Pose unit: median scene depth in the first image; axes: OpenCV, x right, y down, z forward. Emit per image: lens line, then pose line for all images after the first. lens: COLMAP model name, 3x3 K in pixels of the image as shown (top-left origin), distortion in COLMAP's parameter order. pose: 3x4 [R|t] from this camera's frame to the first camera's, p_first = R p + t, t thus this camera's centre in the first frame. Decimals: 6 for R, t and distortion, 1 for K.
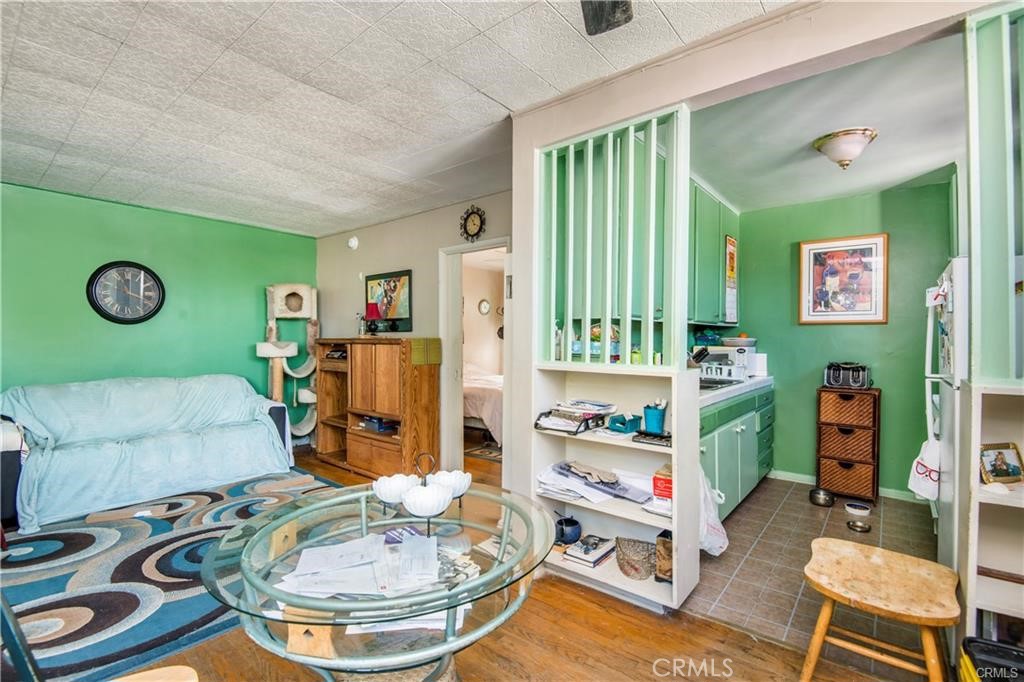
lens RADIAL K [[463.5, 0, 512.0], [0, 463.5, 341.0], [0, 0, 1]] dist [0.001409, -0.017394]
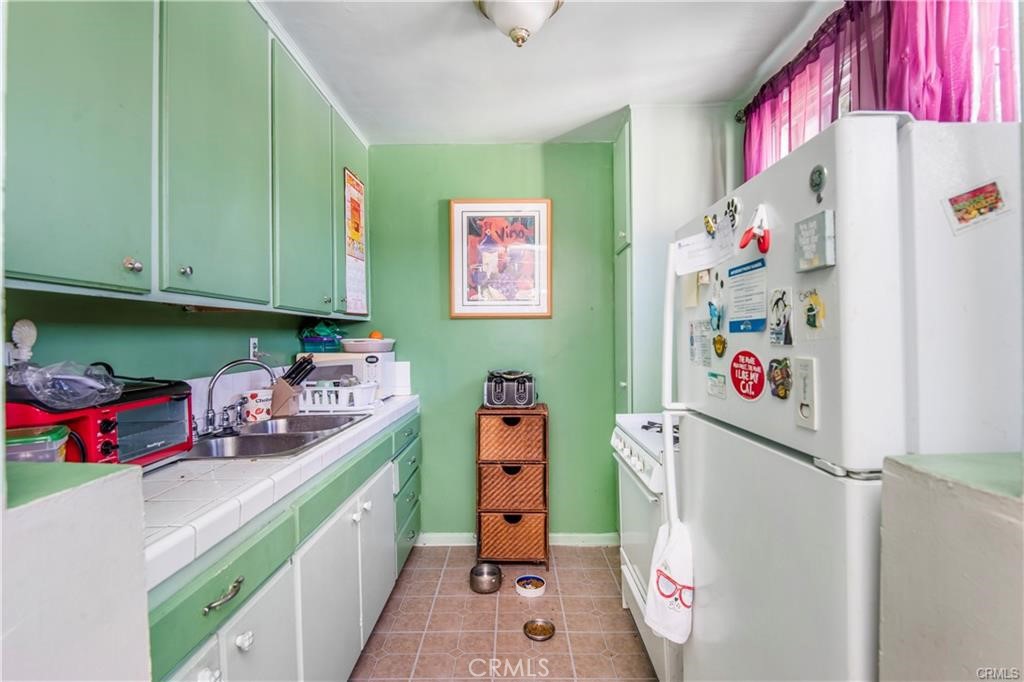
lens RADIAL K [[512.8, 0, 512.0], [0, 512.8, 341.0], [0, 0, 1]] dist [0.002375, 0.000059]
pose [[0.777210, -0.013668, 0.629093, 0.219866], [0.015504, 0.999877, 0.002569, -0.002499], [-0.629050, 0.007756, 0.777326, 0.365173]]
